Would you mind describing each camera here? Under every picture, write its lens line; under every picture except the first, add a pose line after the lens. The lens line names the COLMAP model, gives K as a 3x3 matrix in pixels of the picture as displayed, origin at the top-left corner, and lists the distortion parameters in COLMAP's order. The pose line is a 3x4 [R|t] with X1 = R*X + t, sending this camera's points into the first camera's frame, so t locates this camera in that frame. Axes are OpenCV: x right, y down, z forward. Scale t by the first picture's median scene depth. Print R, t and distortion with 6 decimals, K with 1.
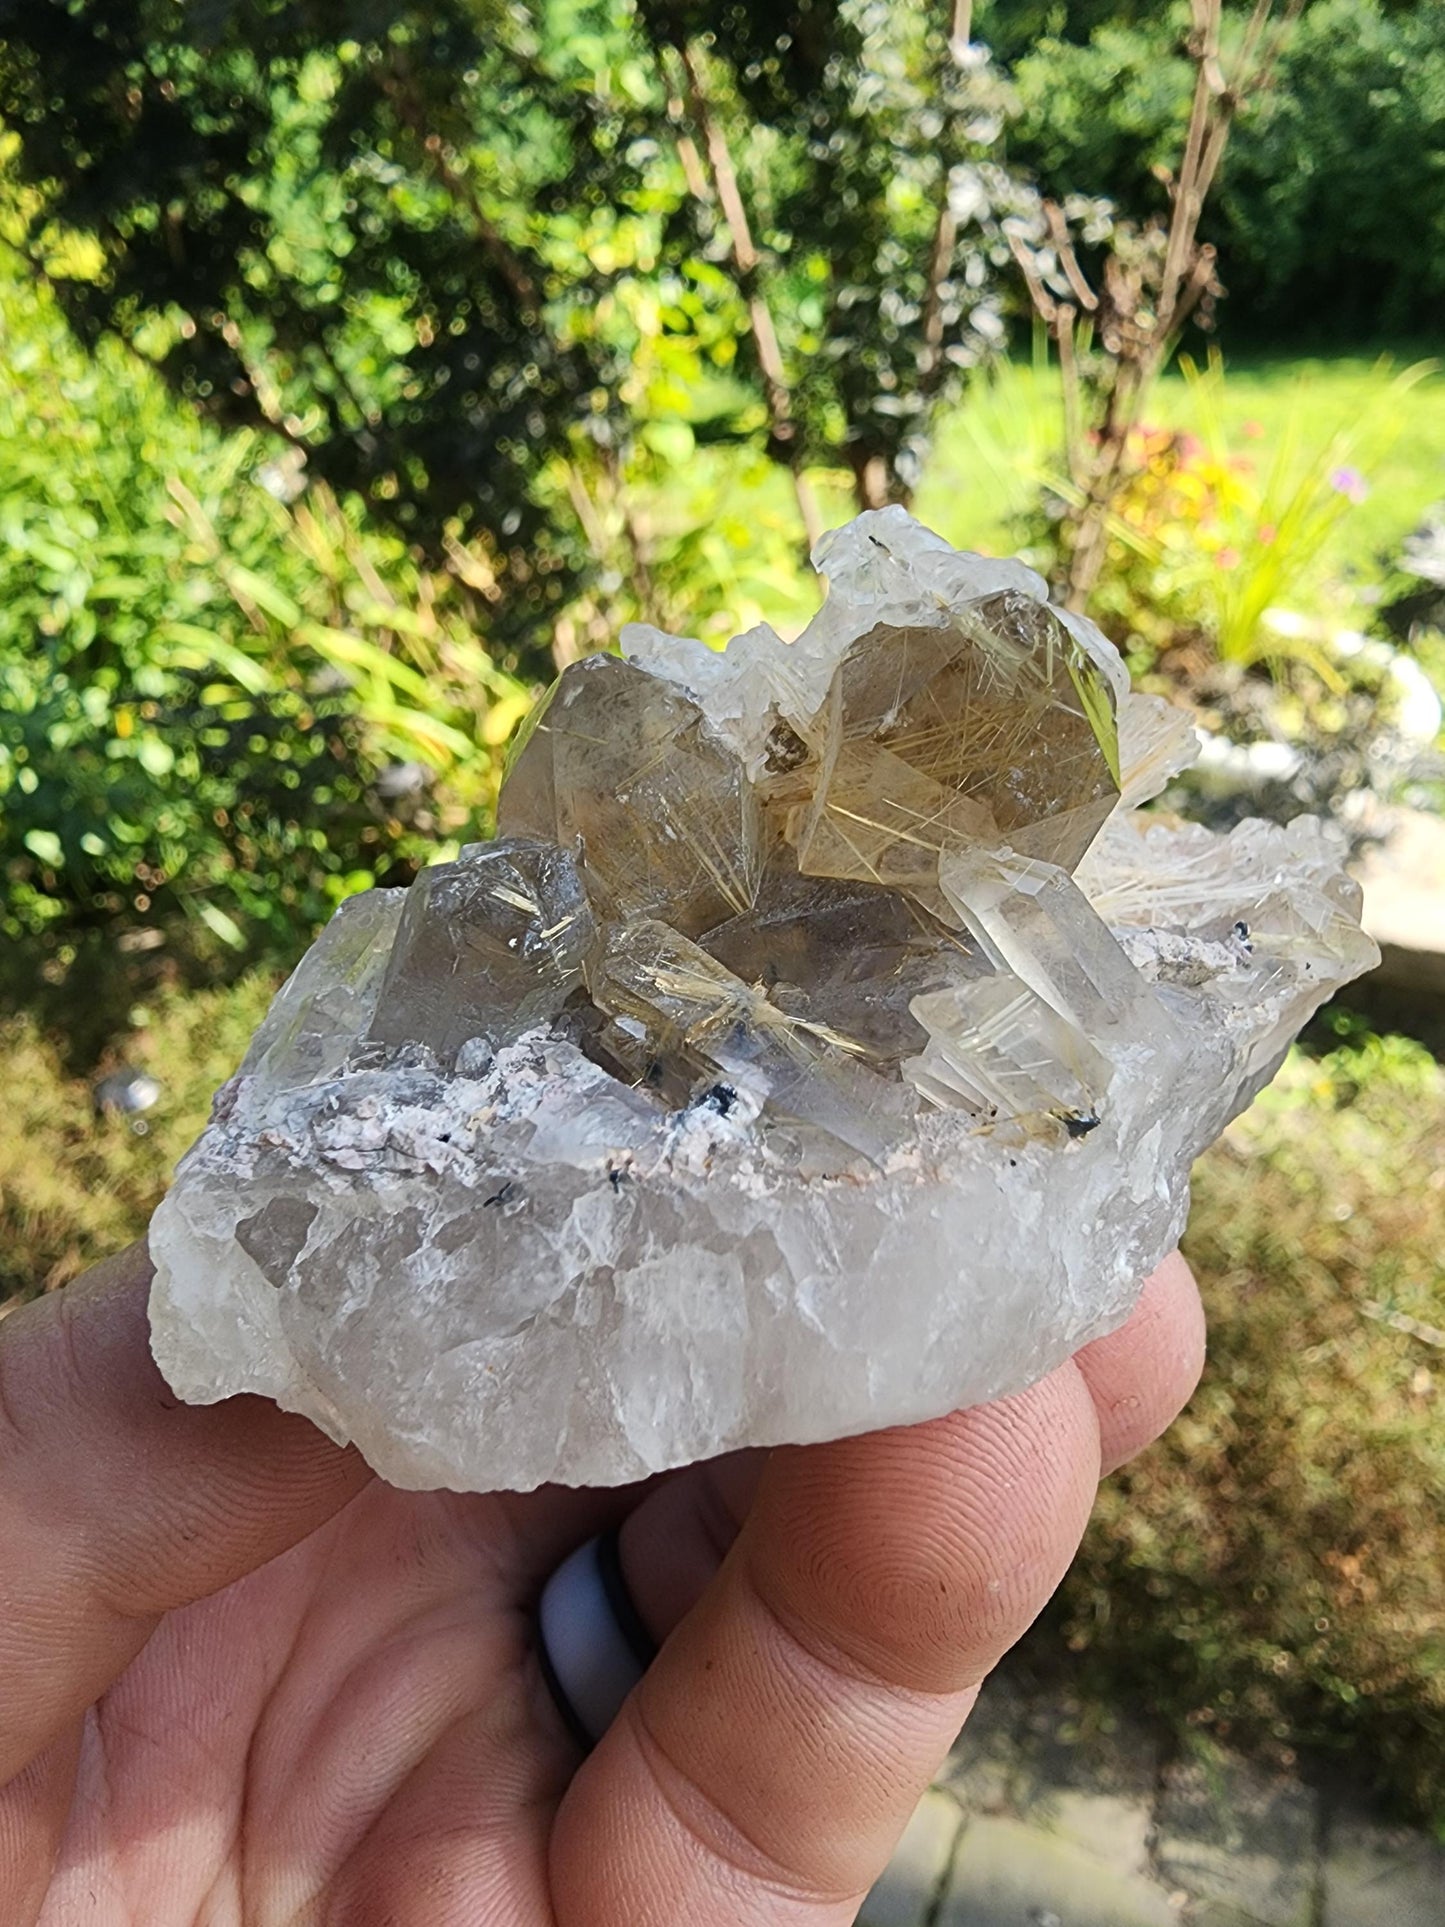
lens RADIAL K [[1318.4, 0, 723.4], [0, 1318.4, 955.0], [0, 0, 1]] dist [0.005561, -0.004404]
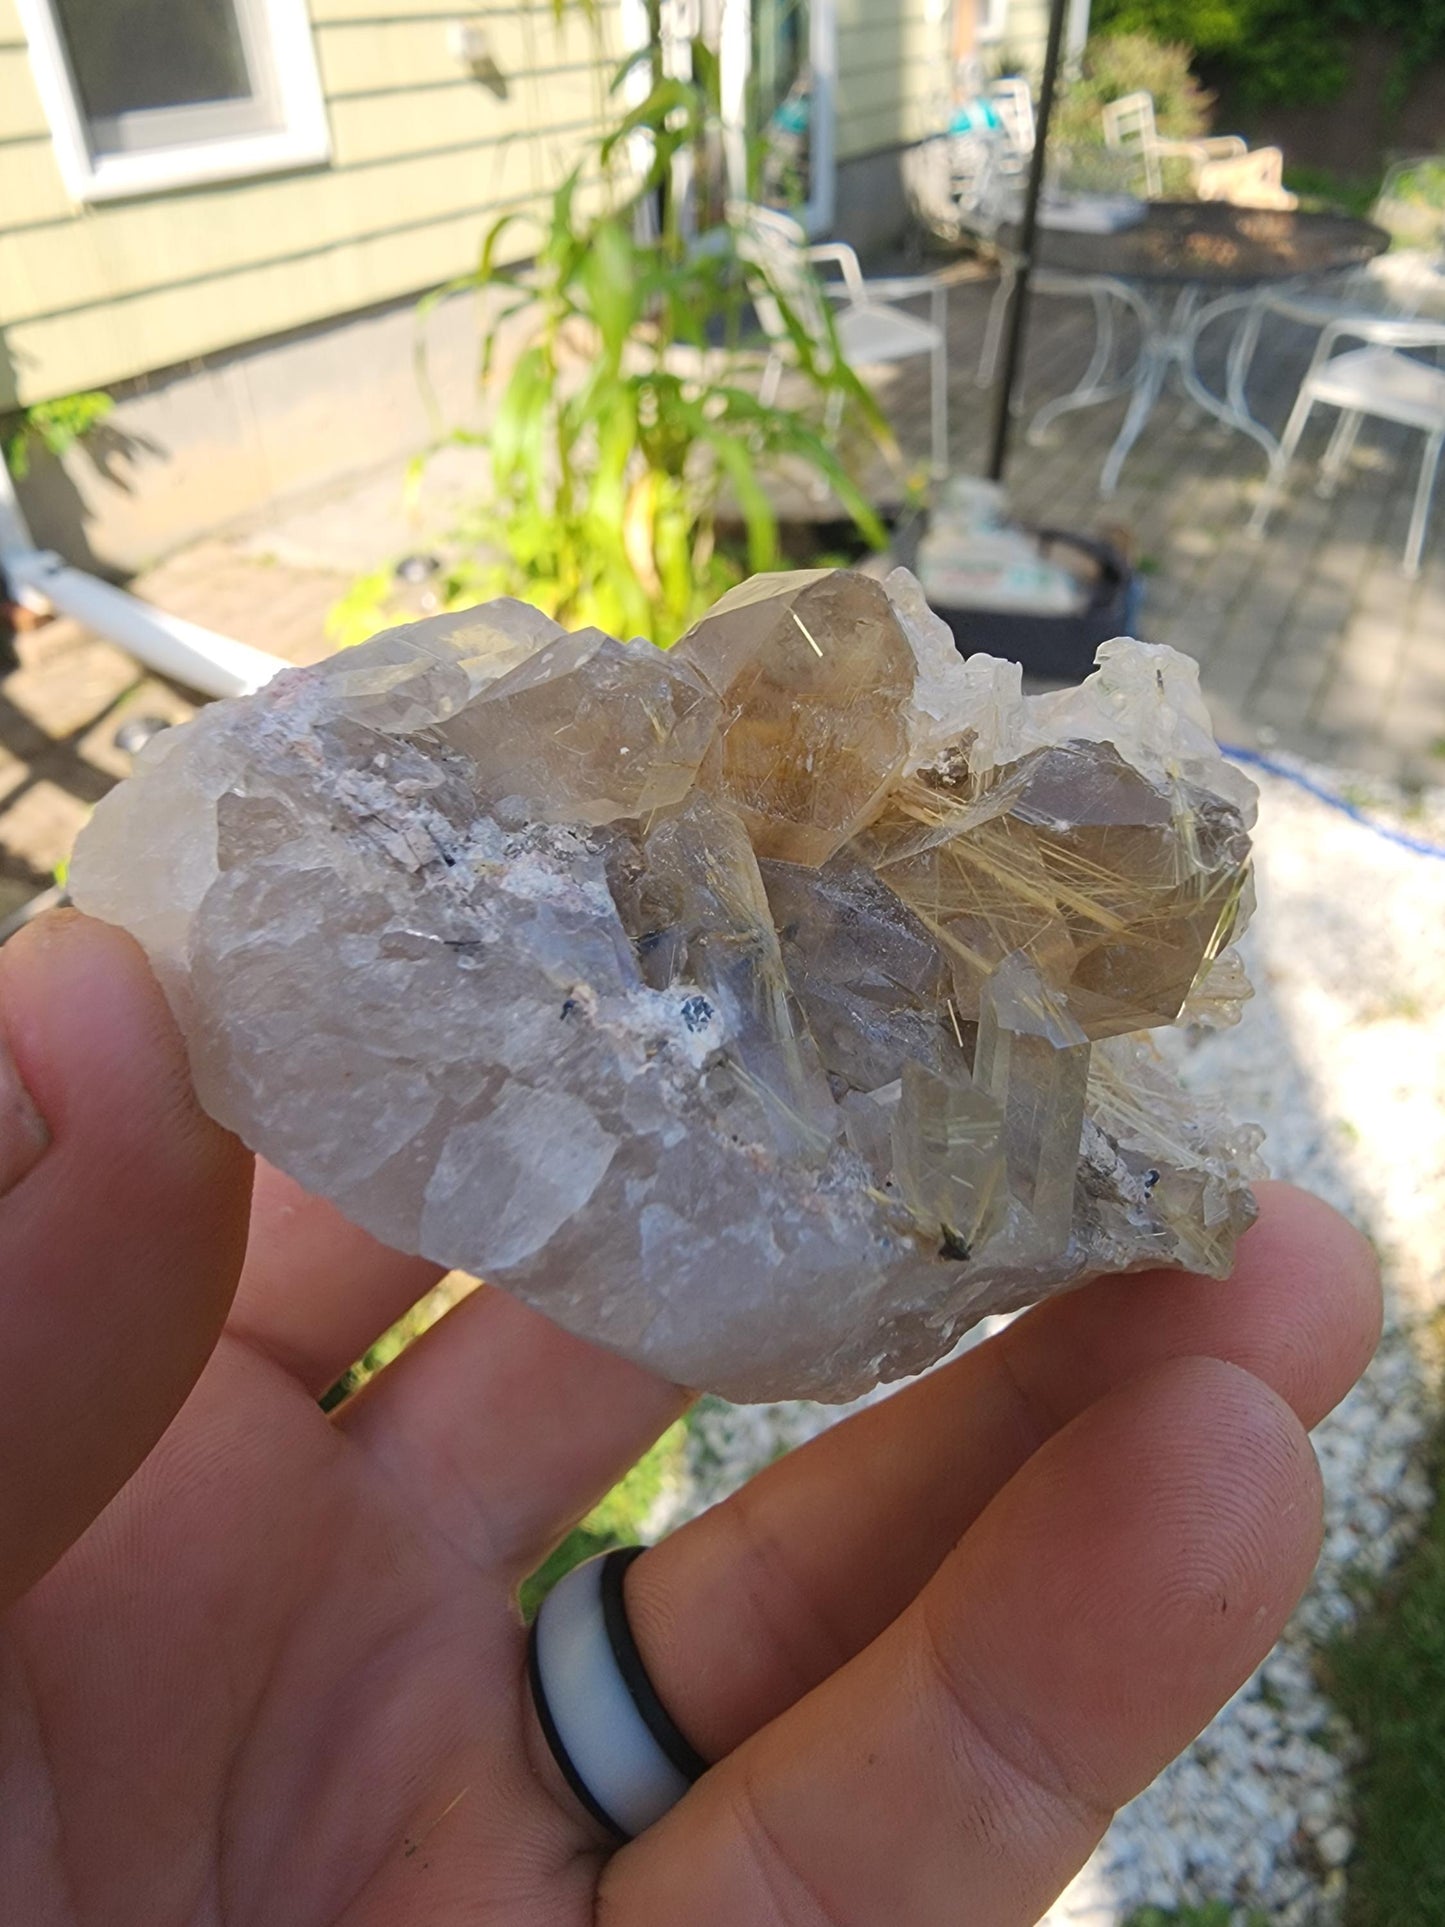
lens RADIAL K [[1318.4, 0, 723.4], [0, 1318.4, 955.0], [0, 0, 1]] dist [0.005561, -0.004404]
pose [[0.767425, 0.630741, 0.114996, -0.119899], [-0.638921, 0.767274, 0.055413, 0.006134], [-0.053282, -0.115999, 0.991819, -0.004161]]
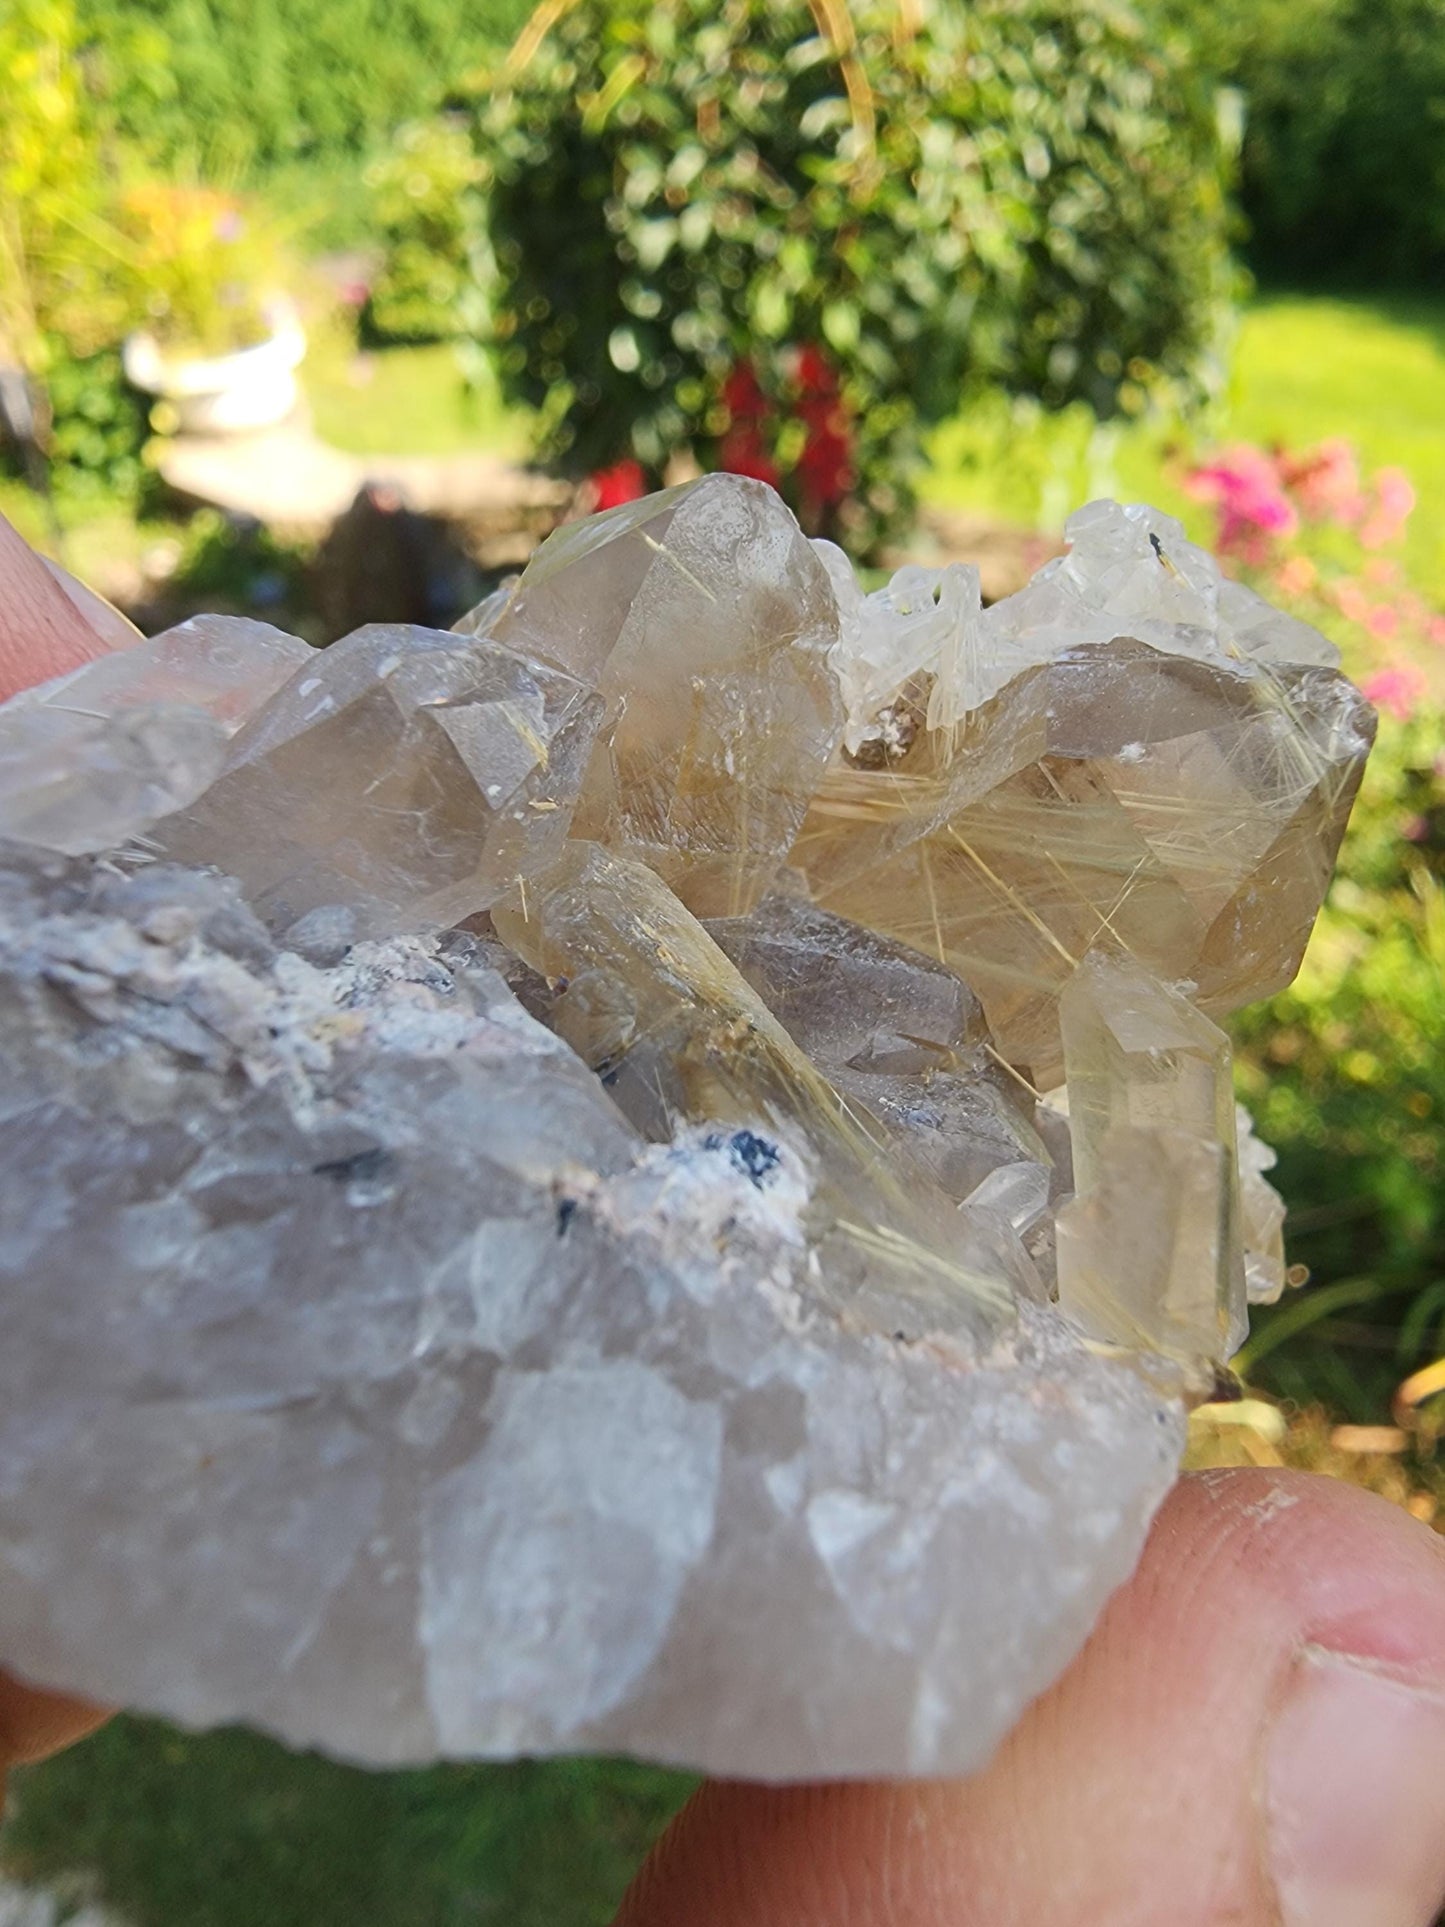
lens RADIAL K [[1358.5, 0, 675.4], [0, 1358.5, 943.4], [0, 0, 1]] dist [-0.000826, 0.002154]
pose [[0.849382, 0.429883, 0.306188, -0.251550], [-0.388143, 0.901901, -0.189525, 0.143129], [-0.357625, 0.042134, 0.932914, 0.379705]]
